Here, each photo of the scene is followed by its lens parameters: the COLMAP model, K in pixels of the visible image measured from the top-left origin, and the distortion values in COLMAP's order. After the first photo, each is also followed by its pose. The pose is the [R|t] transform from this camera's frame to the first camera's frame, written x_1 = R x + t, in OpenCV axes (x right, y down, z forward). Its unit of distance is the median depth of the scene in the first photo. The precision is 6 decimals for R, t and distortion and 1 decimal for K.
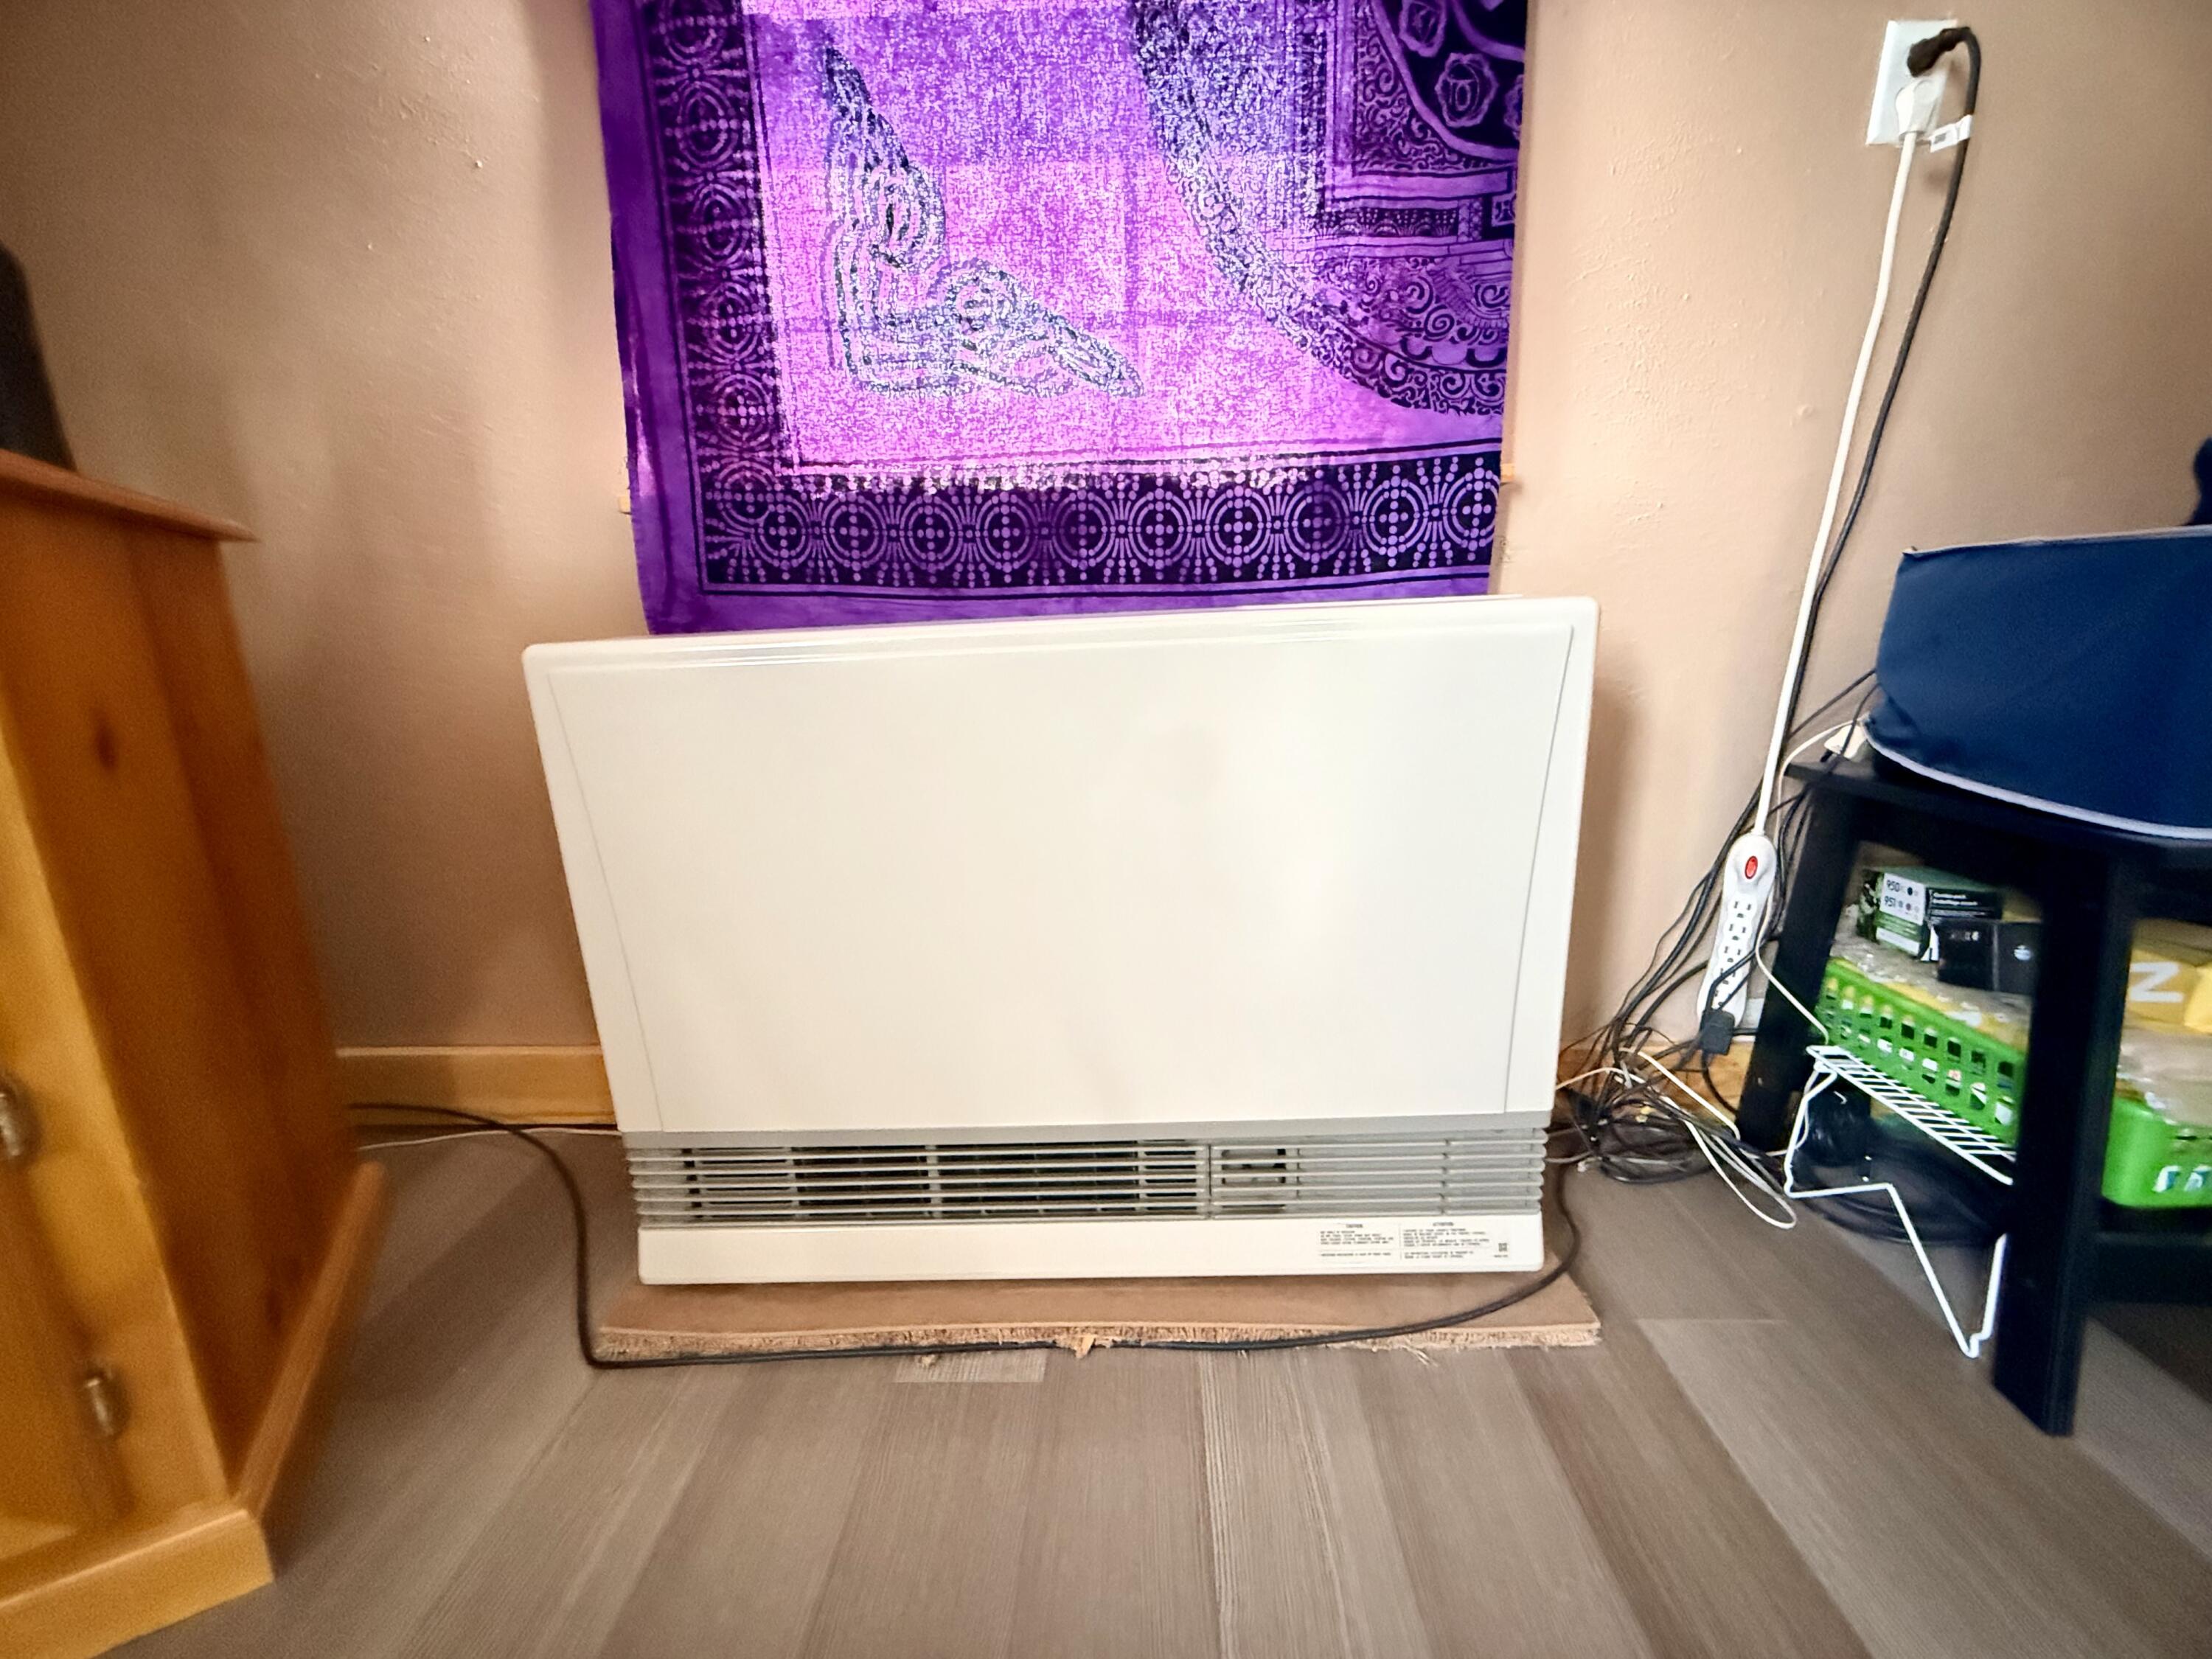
lens RADIAL K [[872.6, 0, 1113.5], [0, 872.6, 826.3], [0, 0, 1]] dist [-0.007752, -0.000272]
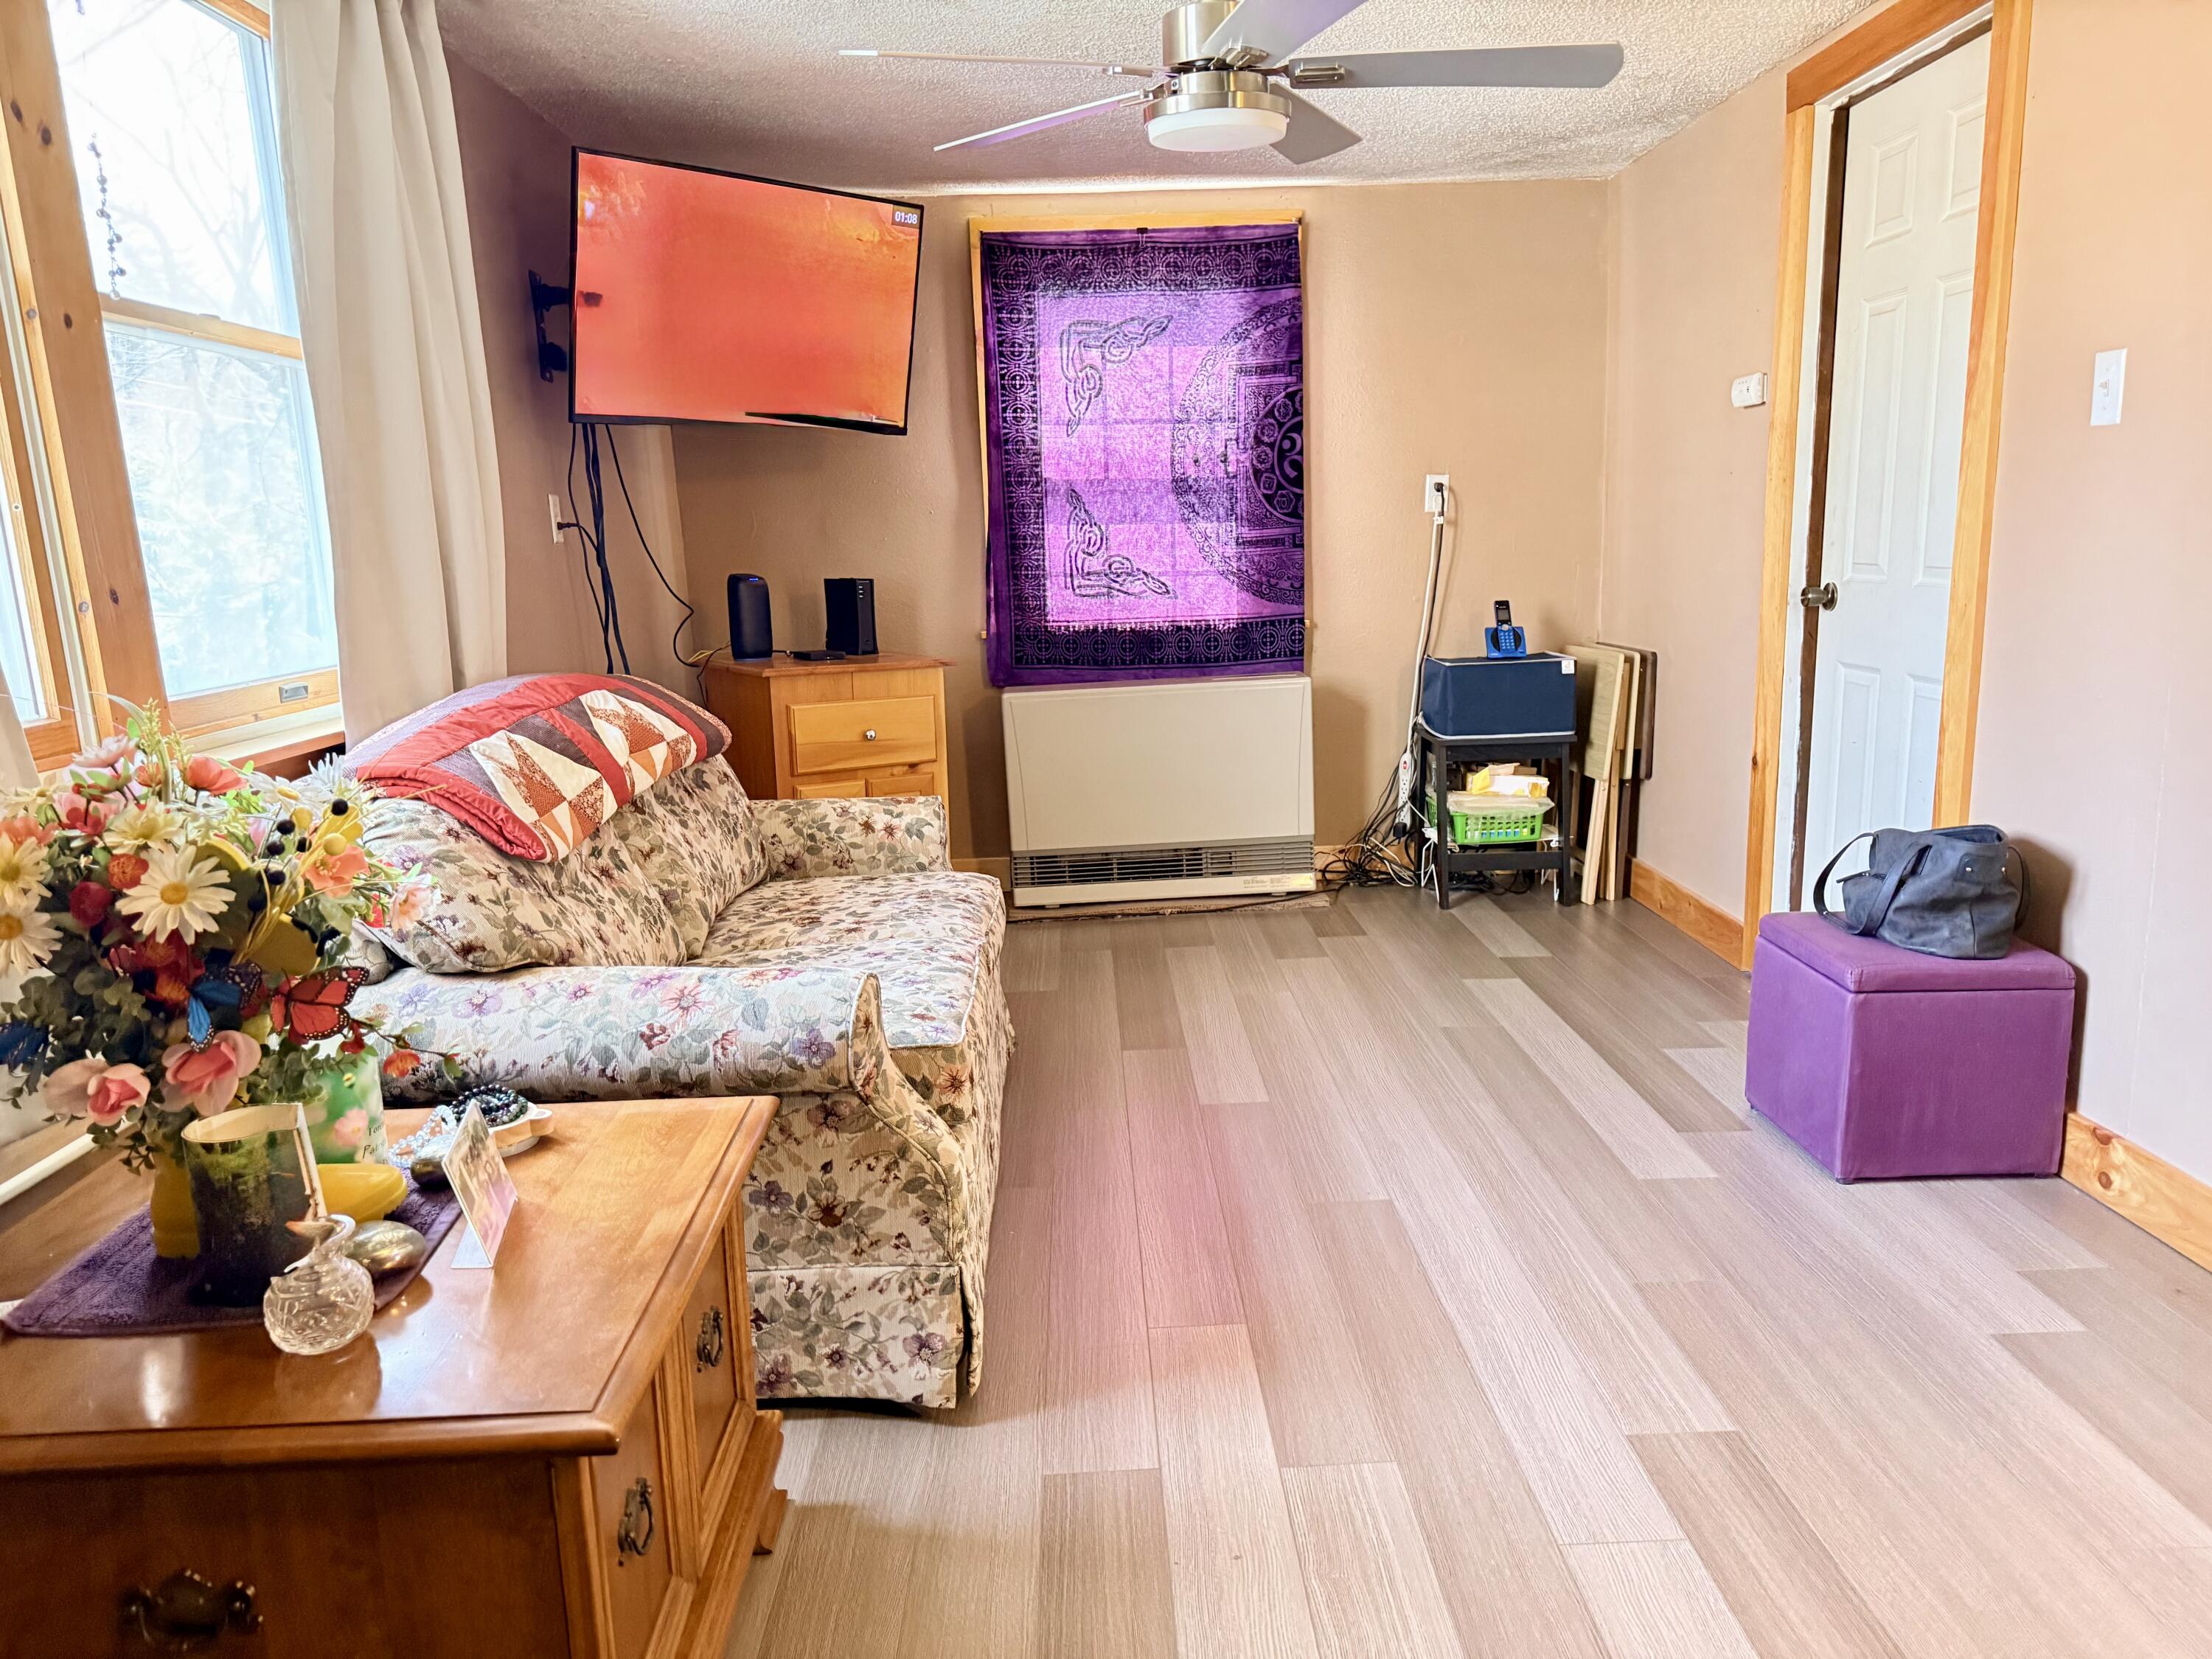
lens RADIAL K [[1525.4, 0, 1107.0], [0, 1525.4, 840.8], [0, 0, 1]] dist [0.059335, 0.000958]
pose [[0.998805, -0.016643, 0.045953, -0.431712], [0.018906, 0.998607, -0.049255, 0.522817], [-0.045069, 0.050064, 0.997729, -3.855739]]
